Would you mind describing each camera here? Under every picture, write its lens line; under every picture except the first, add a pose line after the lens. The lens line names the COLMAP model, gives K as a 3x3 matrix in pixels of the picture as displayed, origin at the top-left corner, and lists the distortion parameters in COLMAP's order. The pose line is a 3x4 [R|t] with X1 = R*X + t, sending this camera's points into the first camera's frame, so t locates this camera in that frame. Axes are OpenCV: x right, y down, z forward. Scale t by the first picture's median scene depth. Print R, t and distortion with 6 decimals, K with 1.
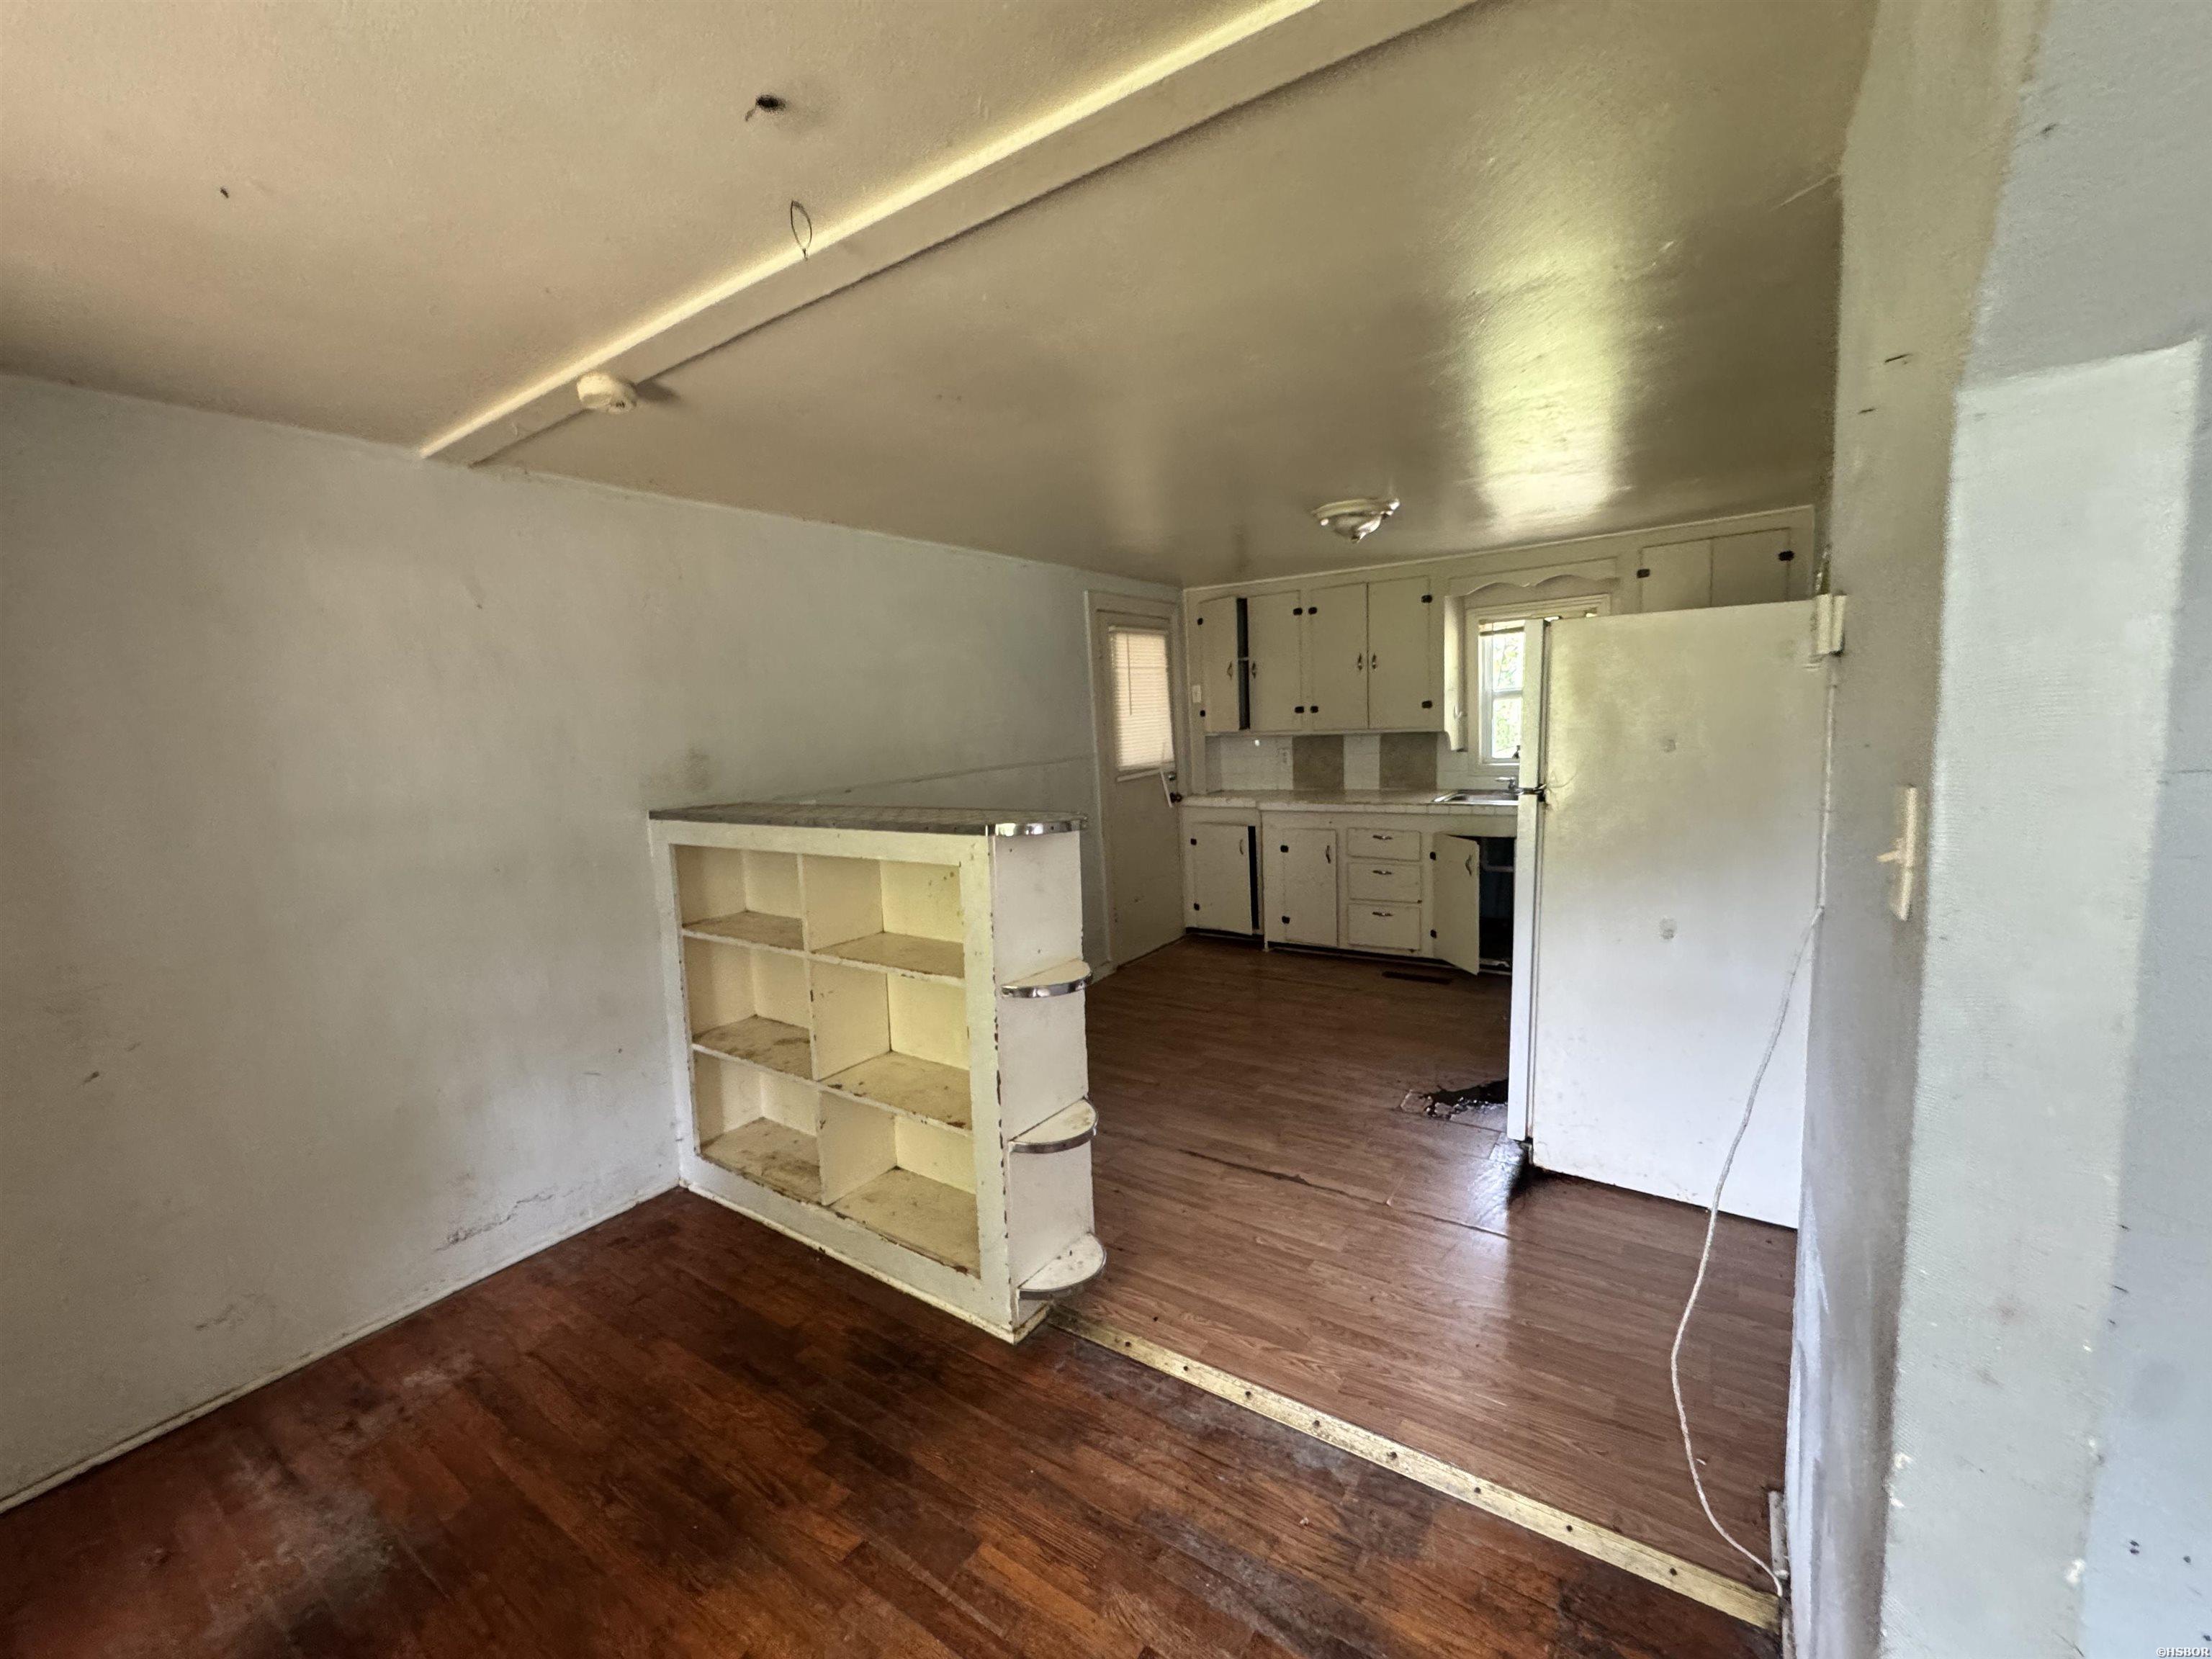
lens RADIAL K [[888.9, 0, 1108.9], [0, 888.9, 821.8], [0, 0, 1]] dist [-0.000803, 0.000016]
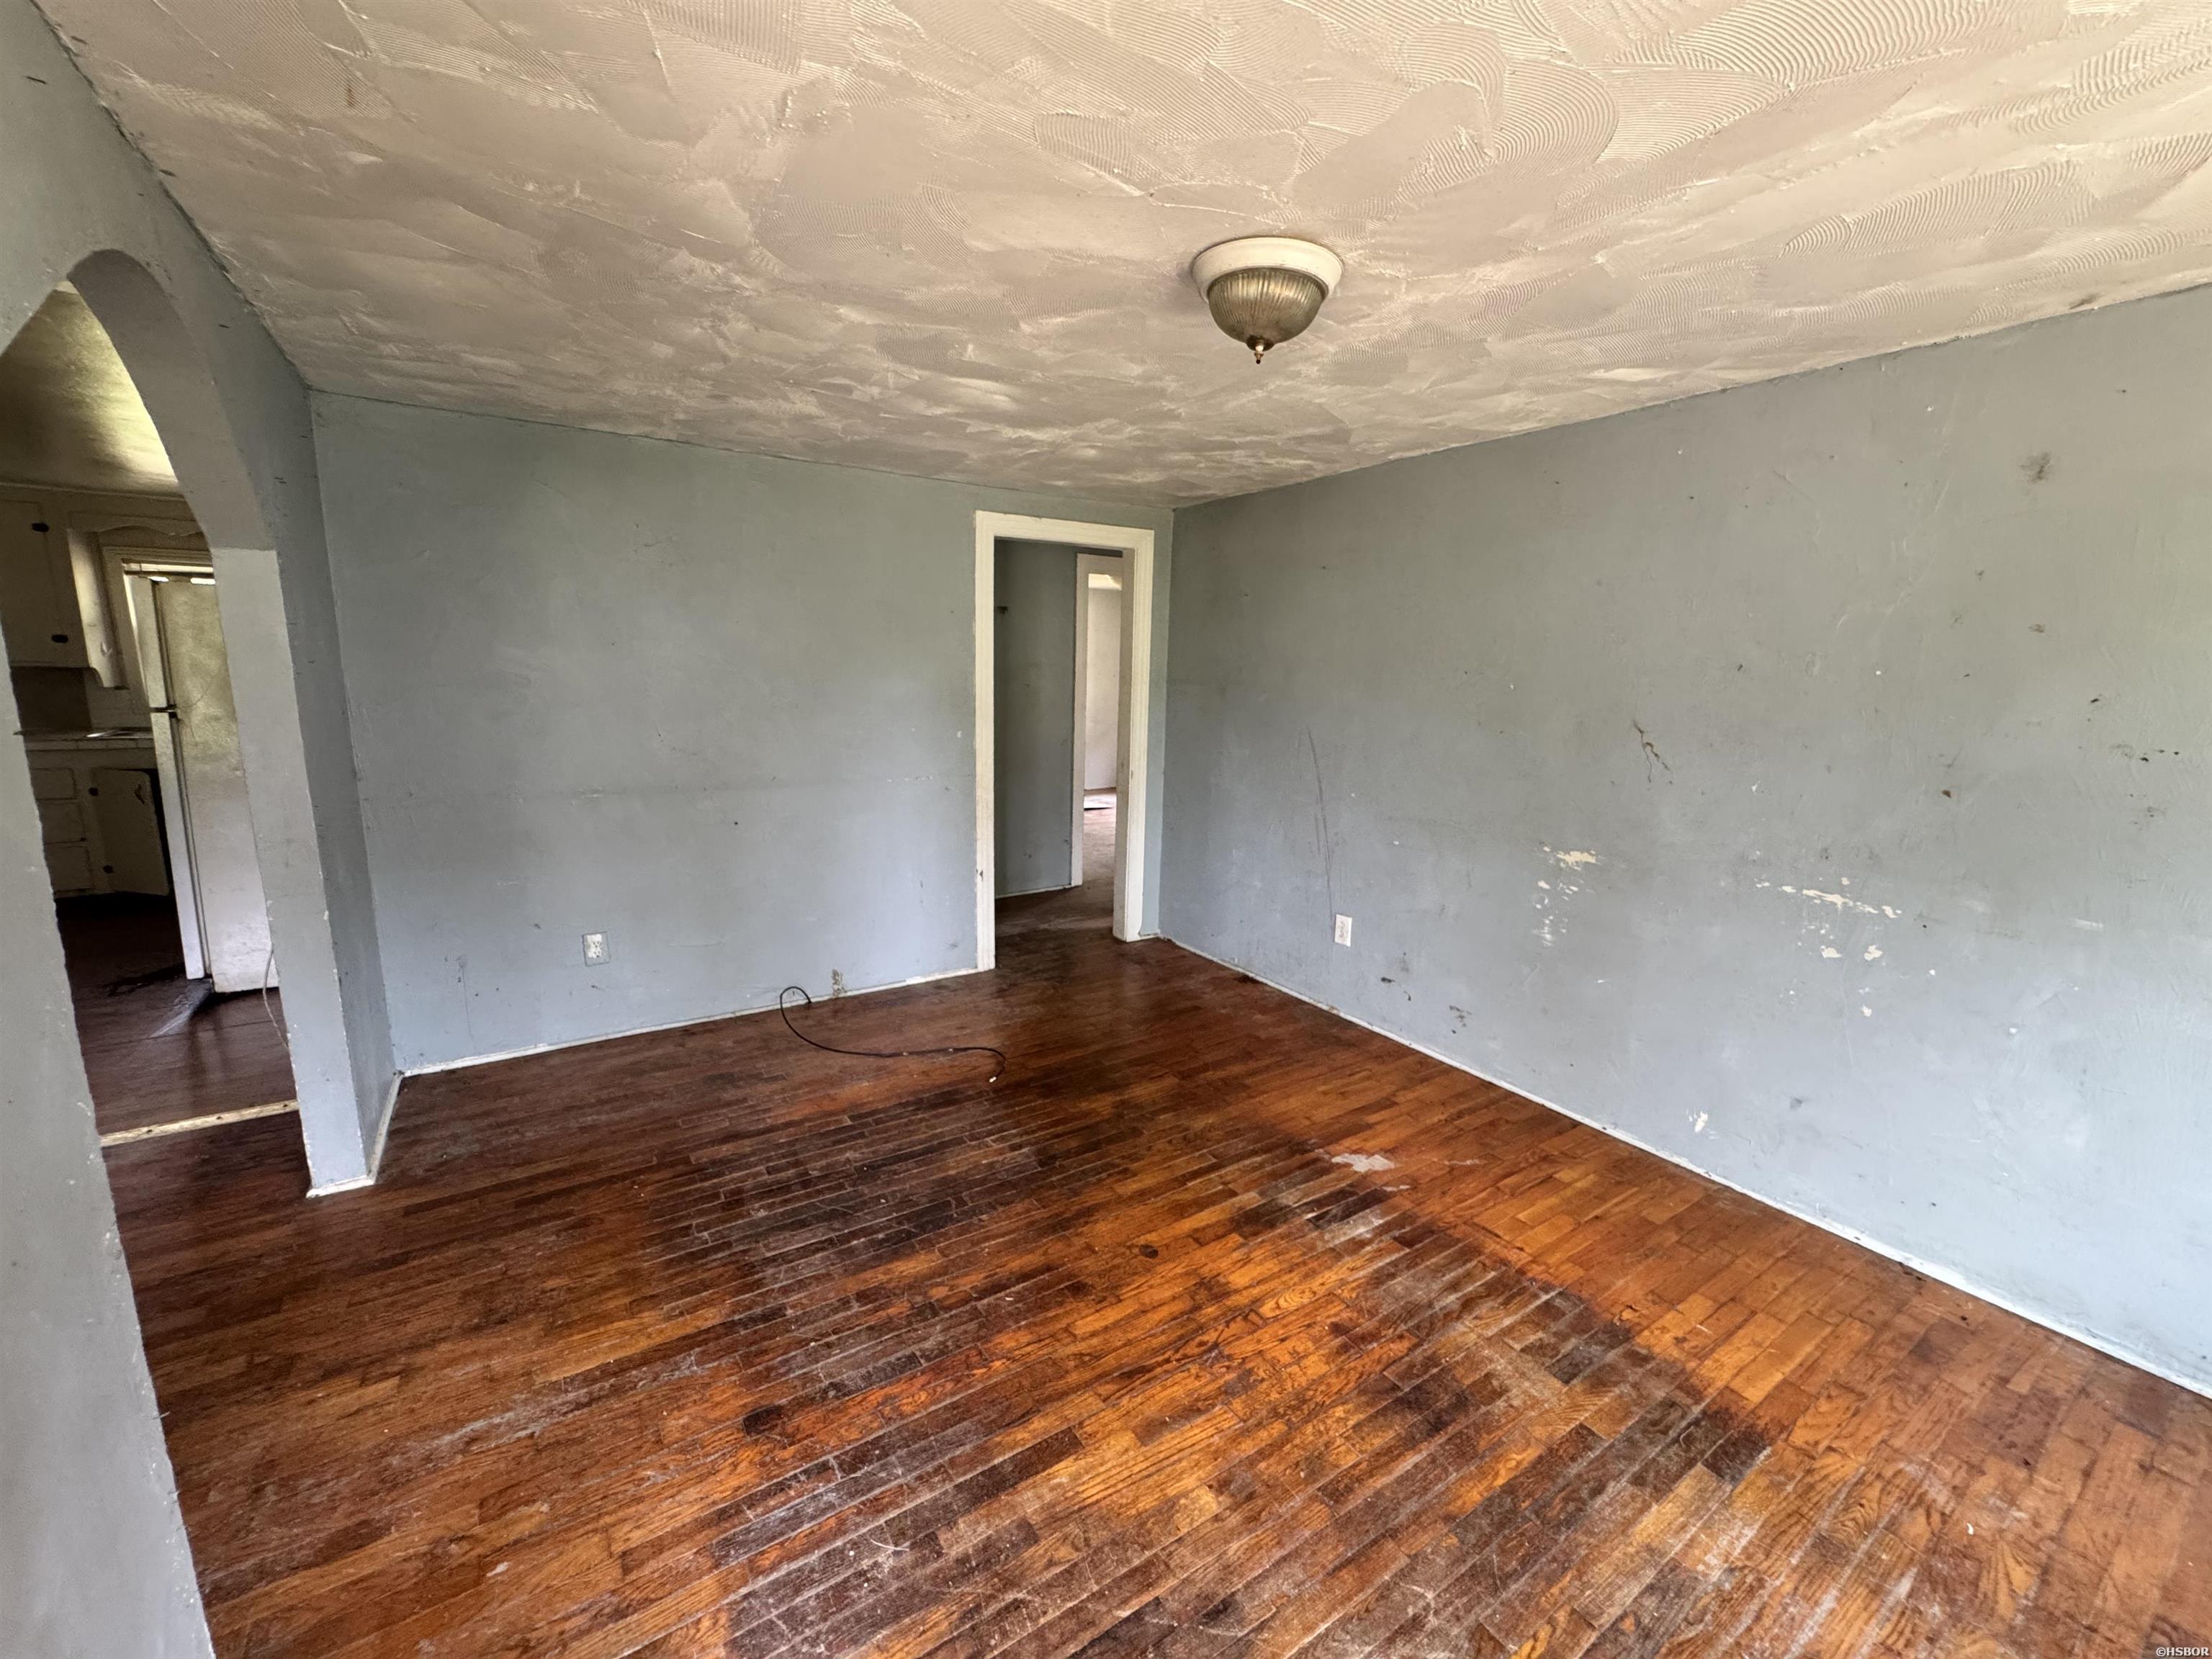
lens RADIAL K [[888.9, 0, 1108.0], [0, 888.9, 825.8], [0, 0, 1]] dist [-0.000803, 0.000016]
pose [[0.383508, -0.109860, 0.916980, -0.119582], [0.064454, 0.993662, 0.092091, 0.058179], [-0.921286, 0.023786, 0.388159, -0.442873]]
